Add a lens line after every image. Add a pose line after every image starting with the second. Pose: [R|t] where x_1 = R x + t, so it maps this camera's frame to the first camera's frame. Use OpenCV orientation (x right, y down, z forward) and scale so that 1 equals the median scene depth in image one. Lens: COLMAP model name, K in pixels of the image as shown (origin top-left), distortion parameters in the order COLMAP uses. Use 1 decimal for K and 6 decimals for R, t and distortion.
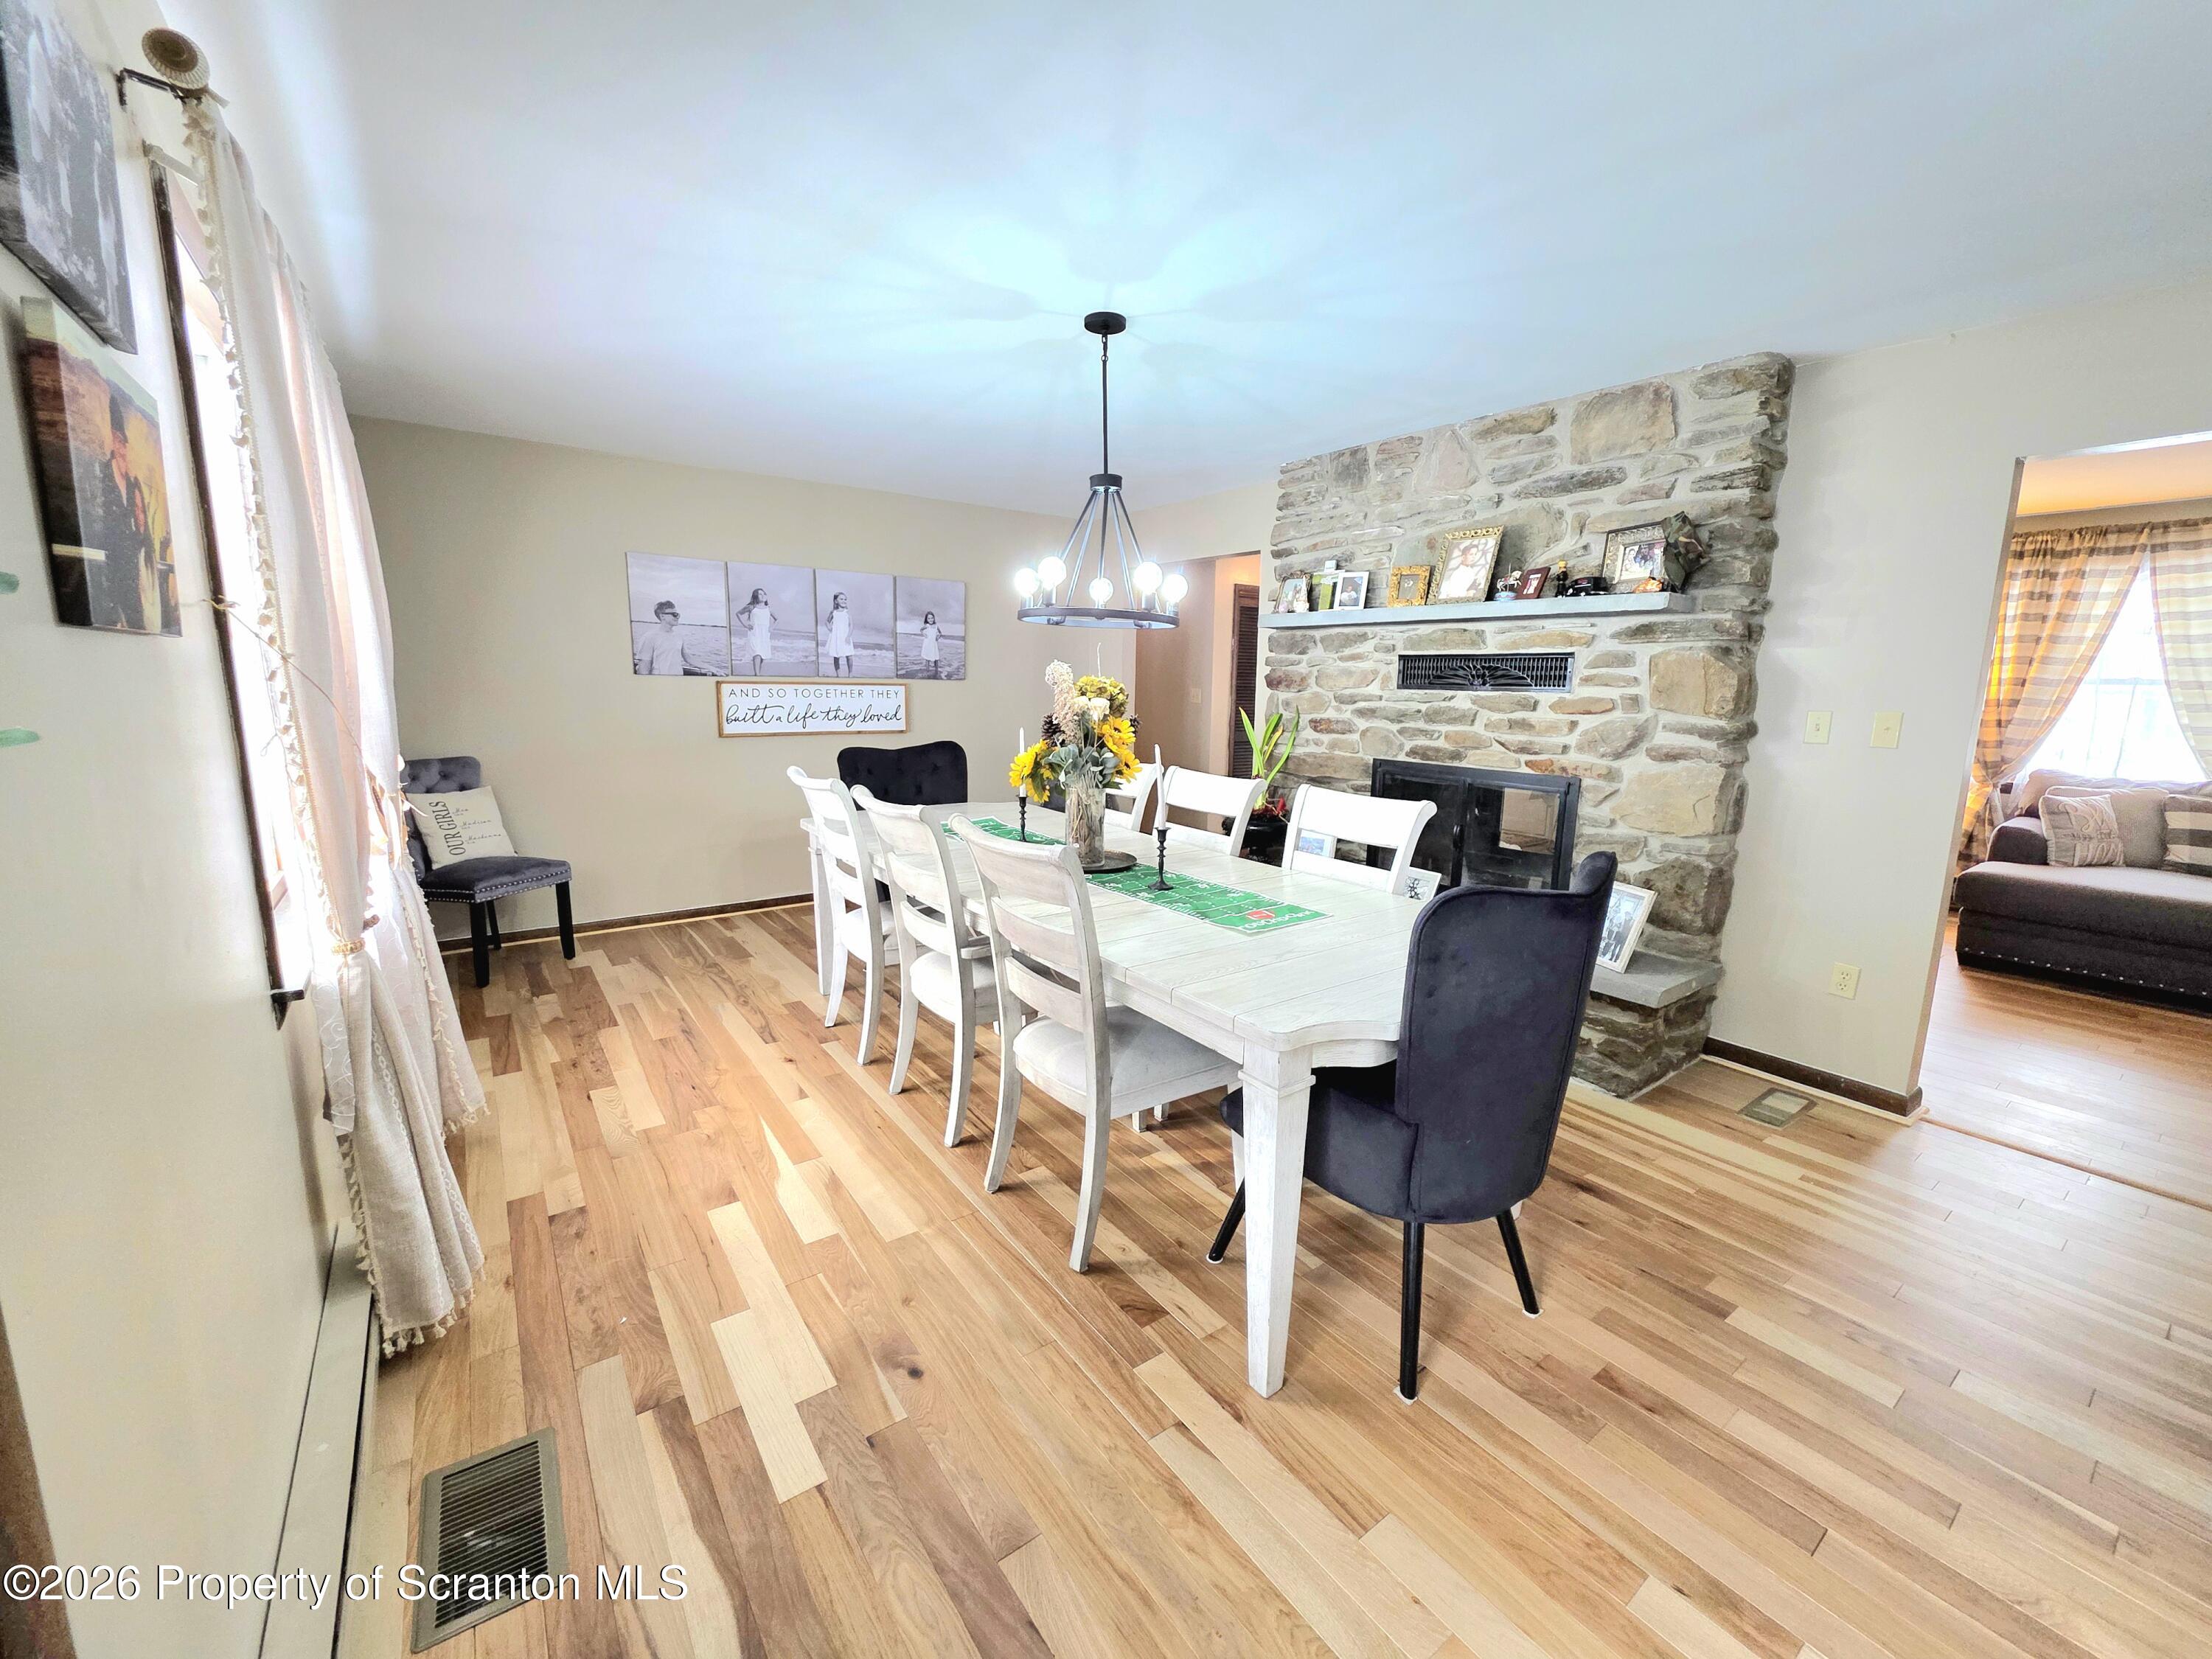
lens RADIAL K [[879.6, 0, 1110.8], [0, 879.6, 821.6], [0, 0, 1]] dist [0.001708, 0.000259]
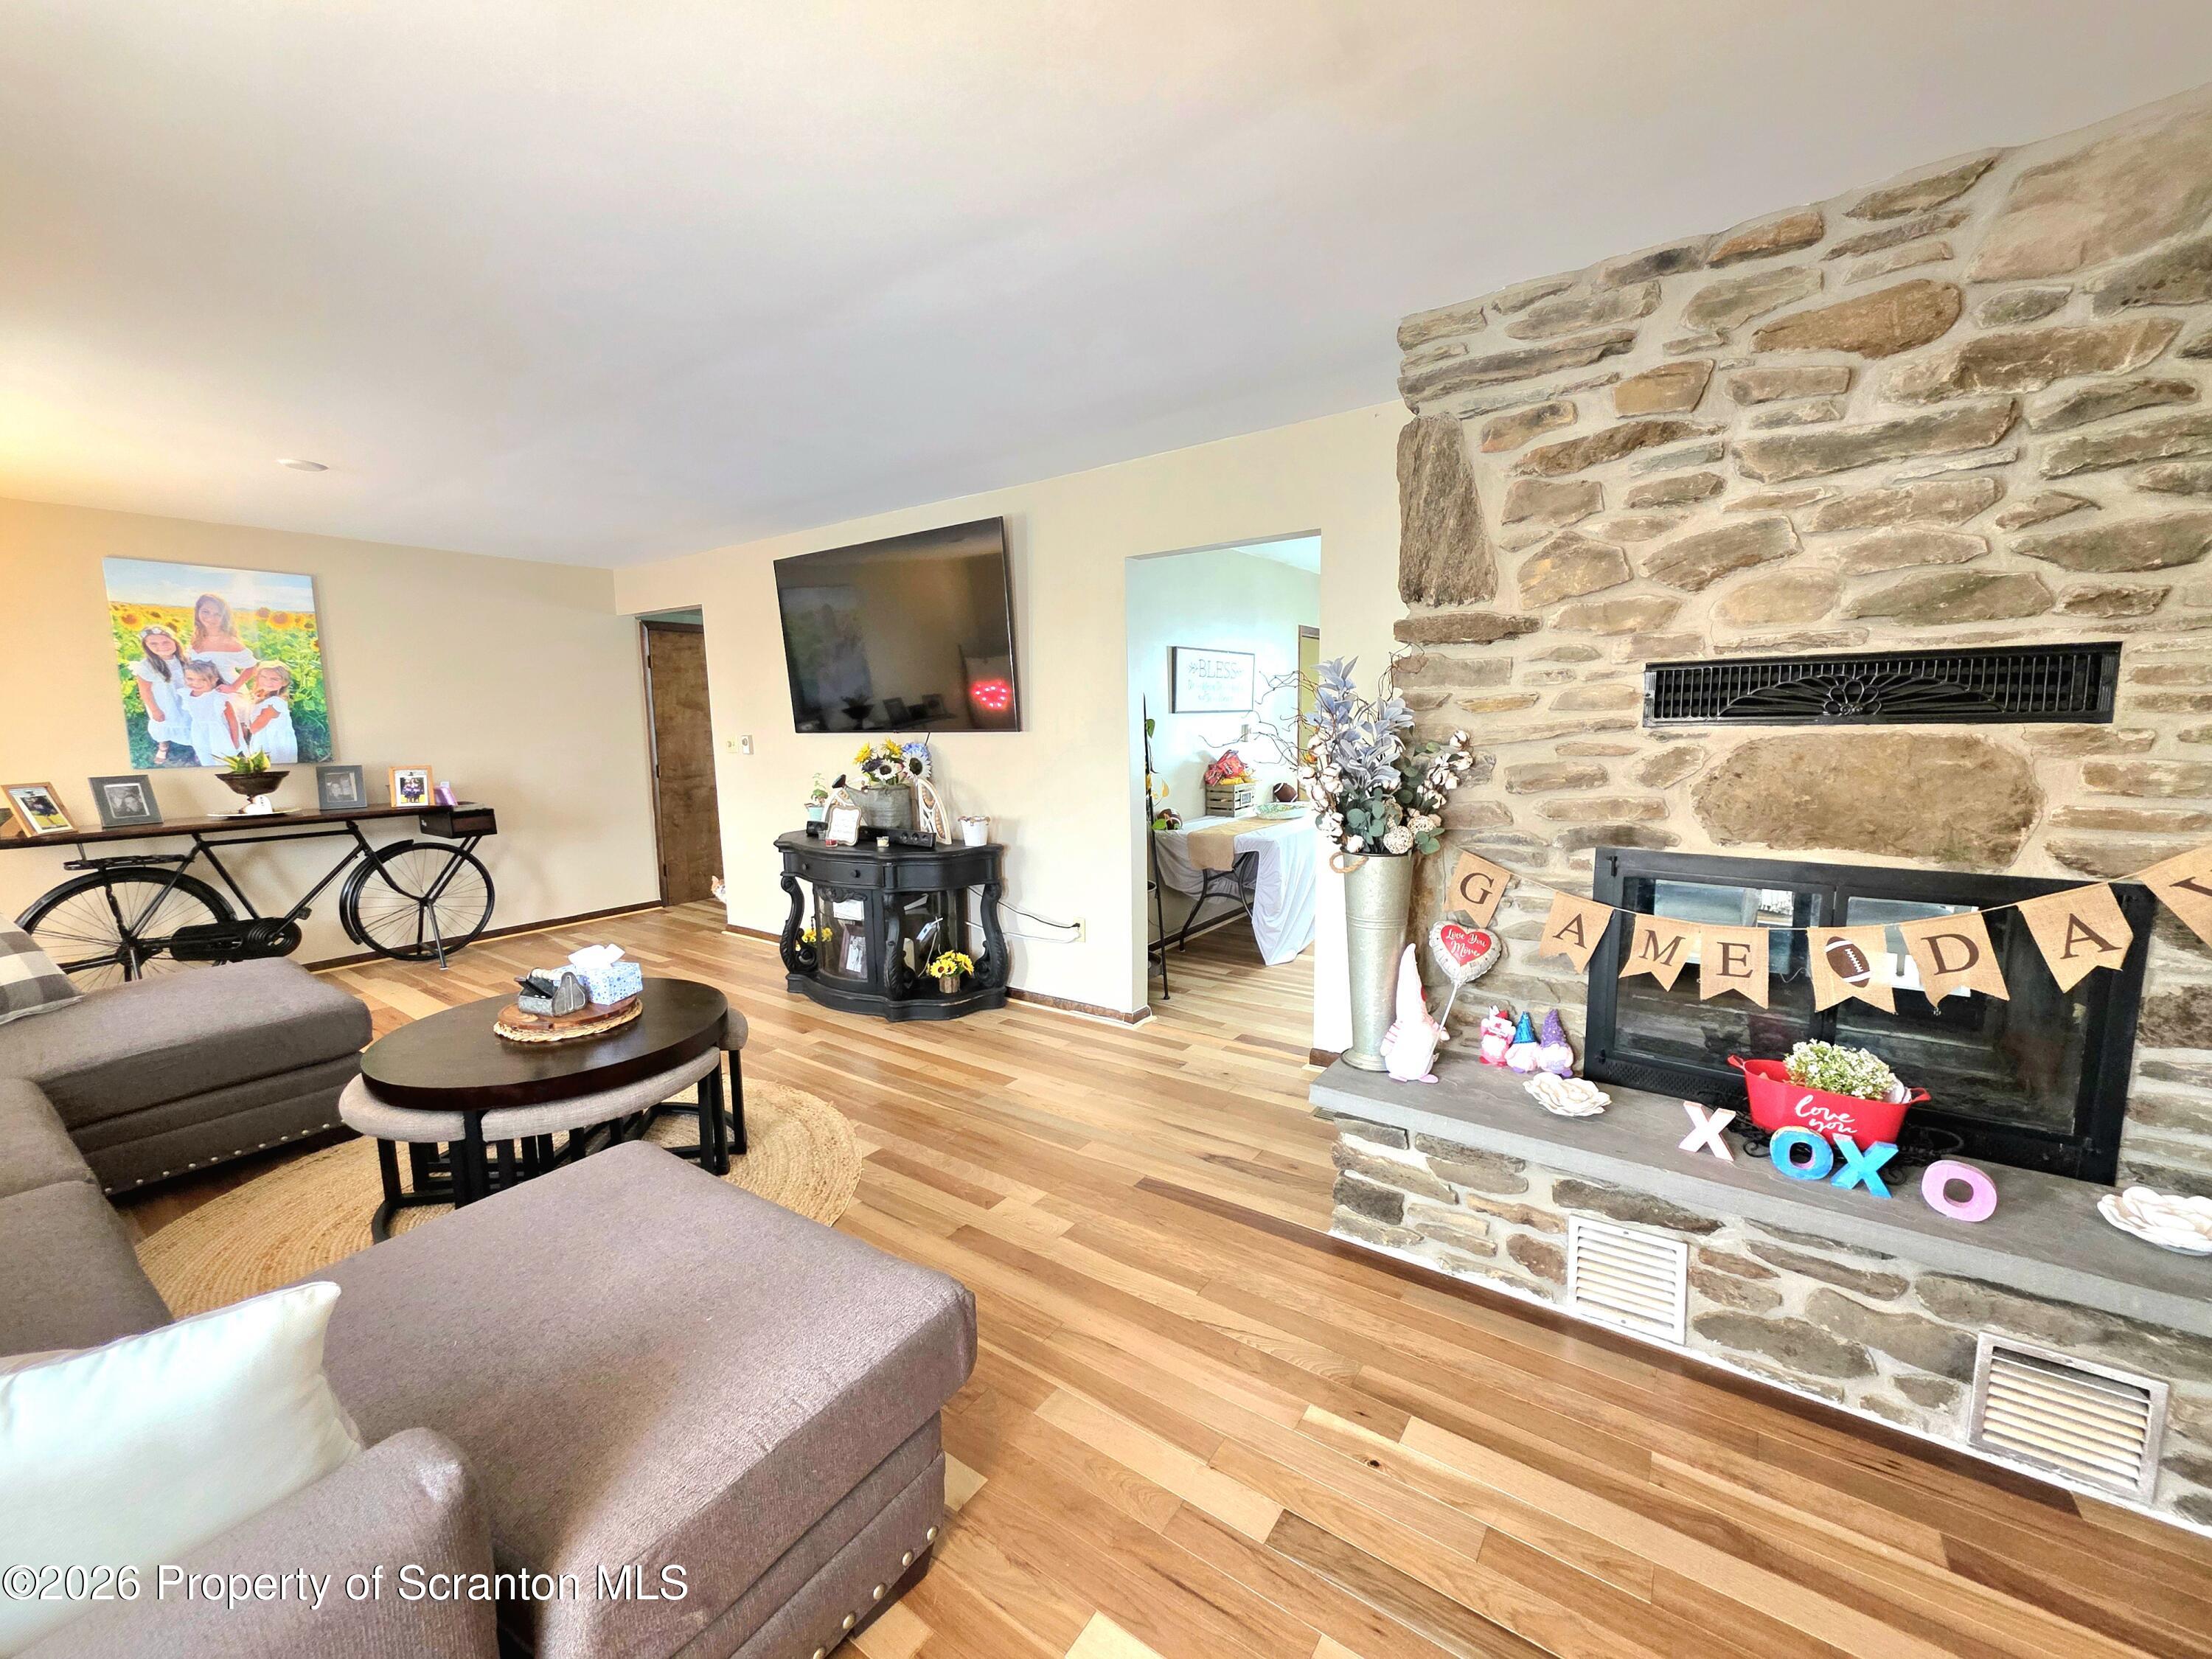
lens RADIAL K [[880.3, 0, 1112.6], [0, 880.3, 822.5], [0, 0, 1]] dist [-0.000707, 0.001892]
pose [[0.948888, -0.067679, 0.308272, -0.149702], [0.079585, 0.996484, -0.026197, -0.105213], [-0.305415, 0.049392, 0.950938, 0.600091]]
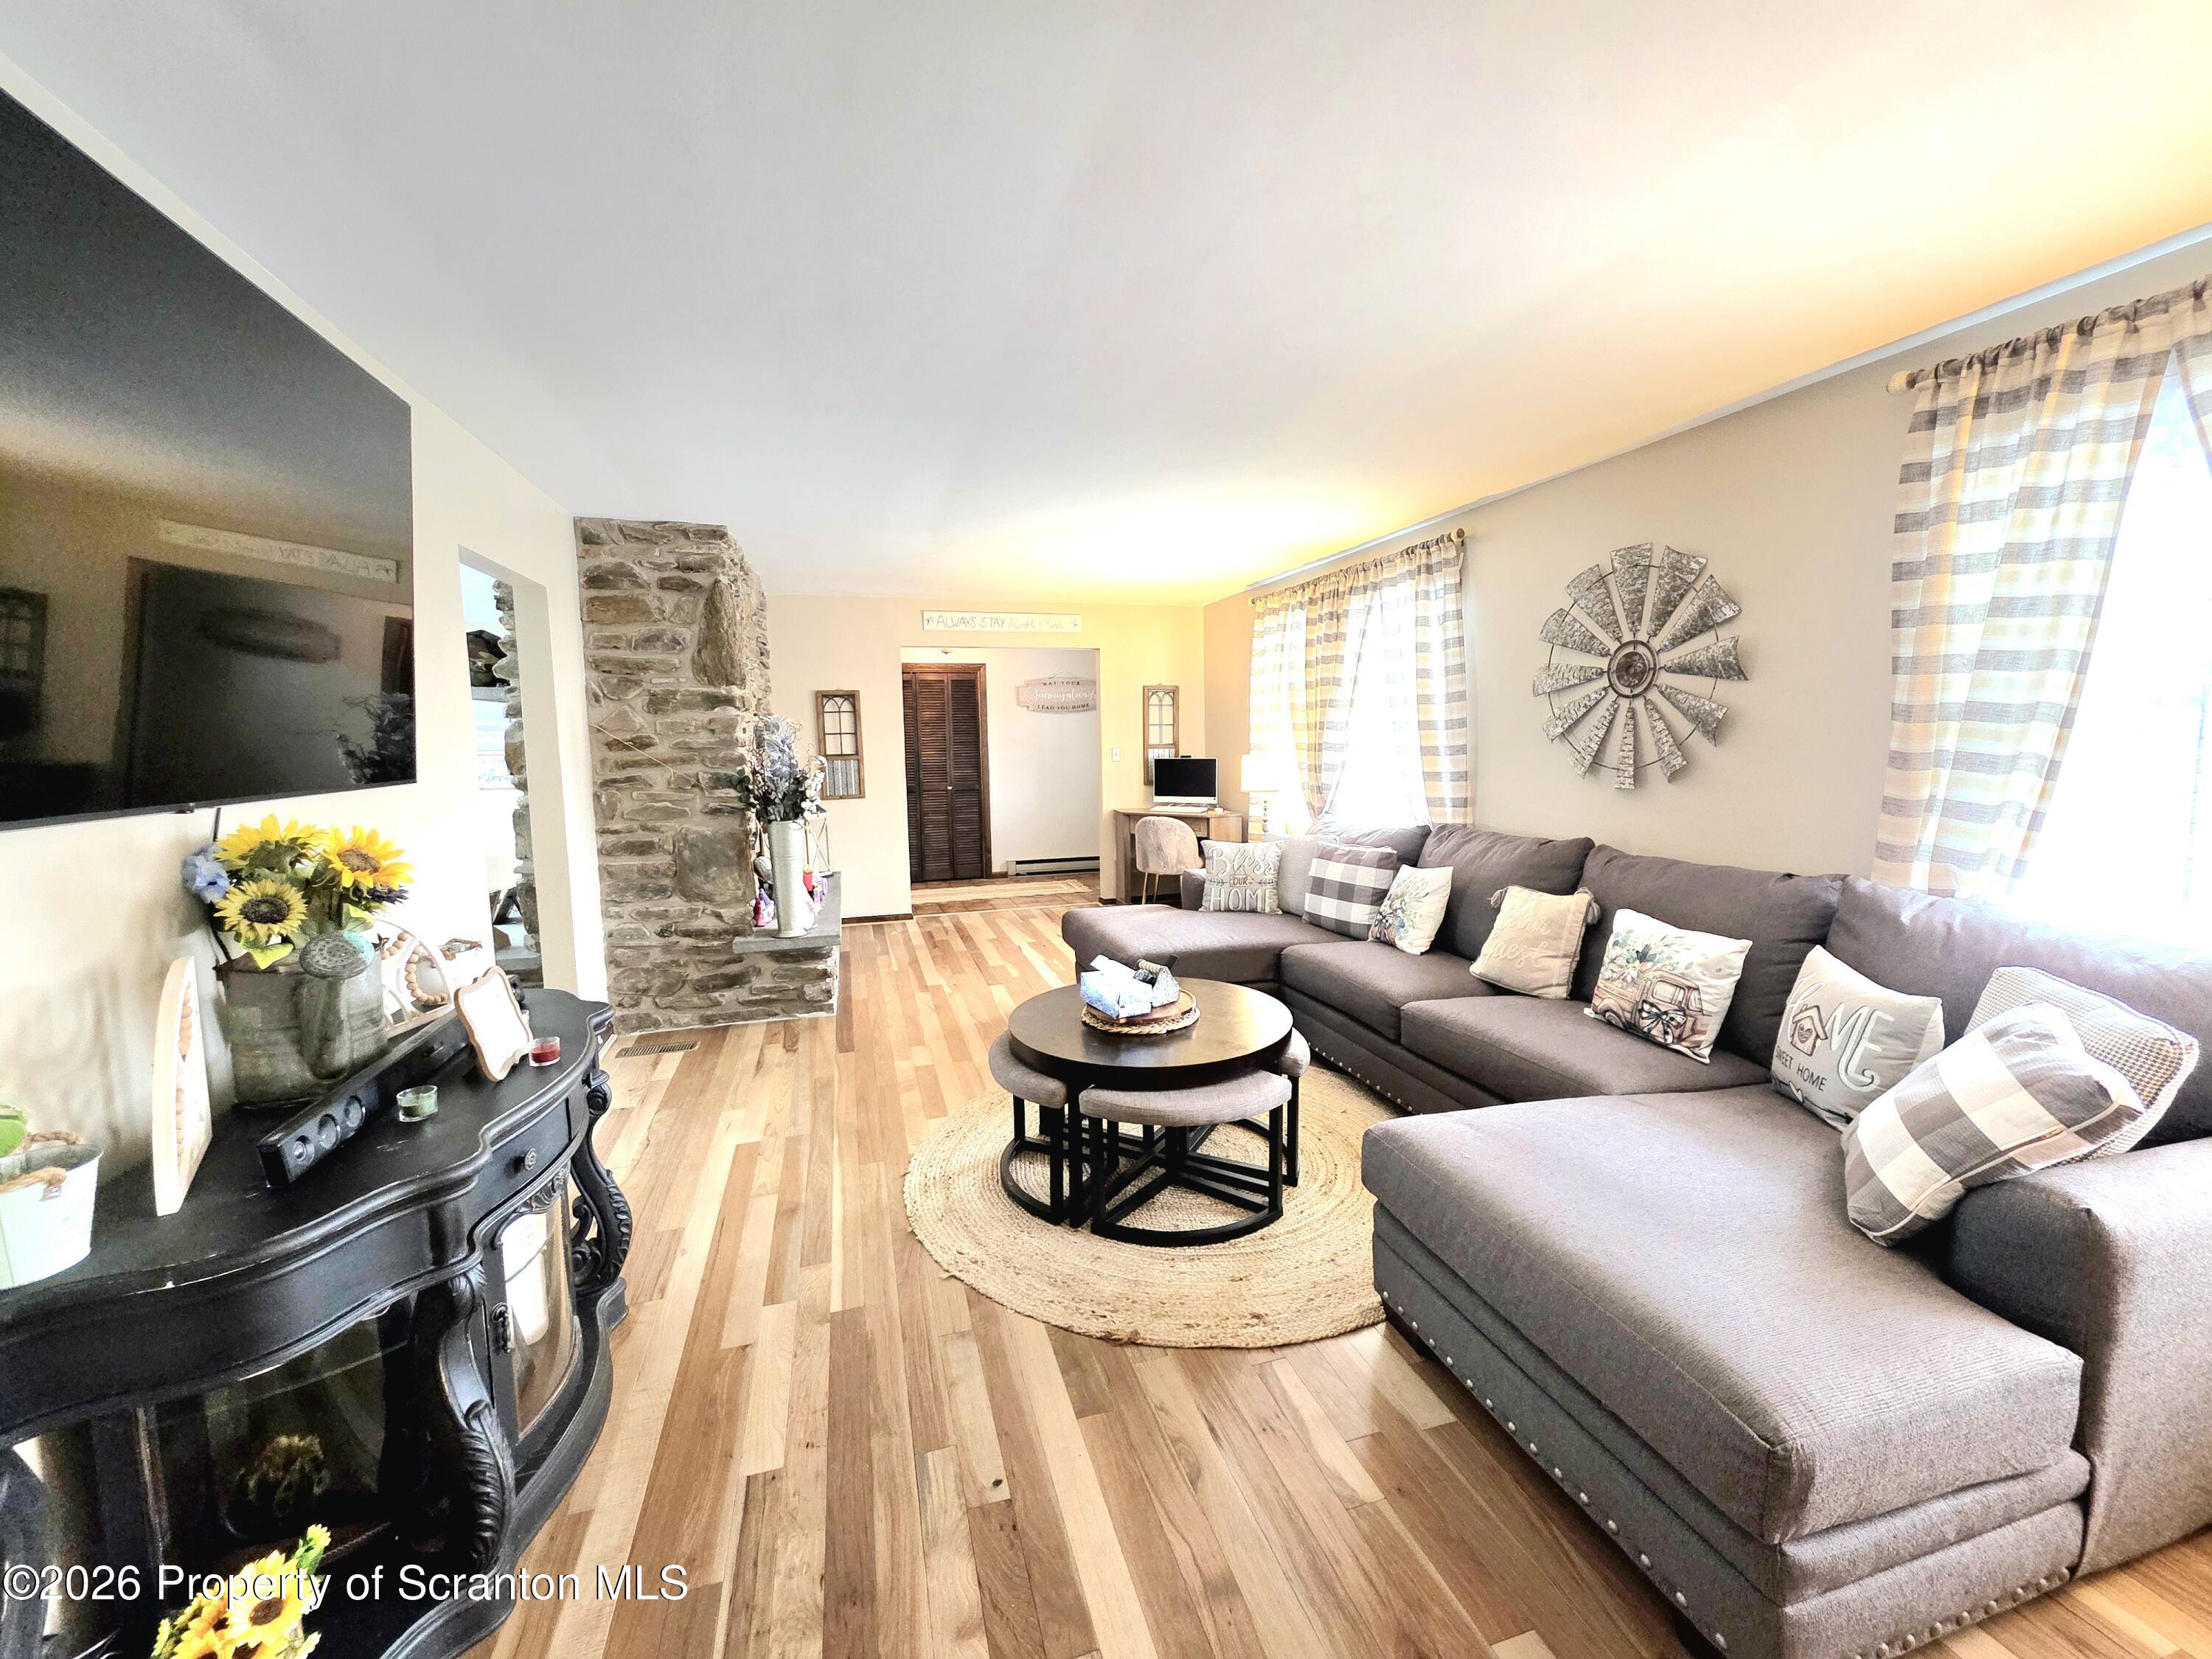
lens RADIAL K [[879.6, 0, 1110.8], [0, 879.6, 821.6], [0, 0, 1]] dist [0.001708, 0.000259]
pose [[-0.941744, -0.035472, 0.334456, -0.559493], [0.053903, 0.965650, 0.254194, -0.345990], [-0.331984, 0.257414, -0.907483, 1.996091]]
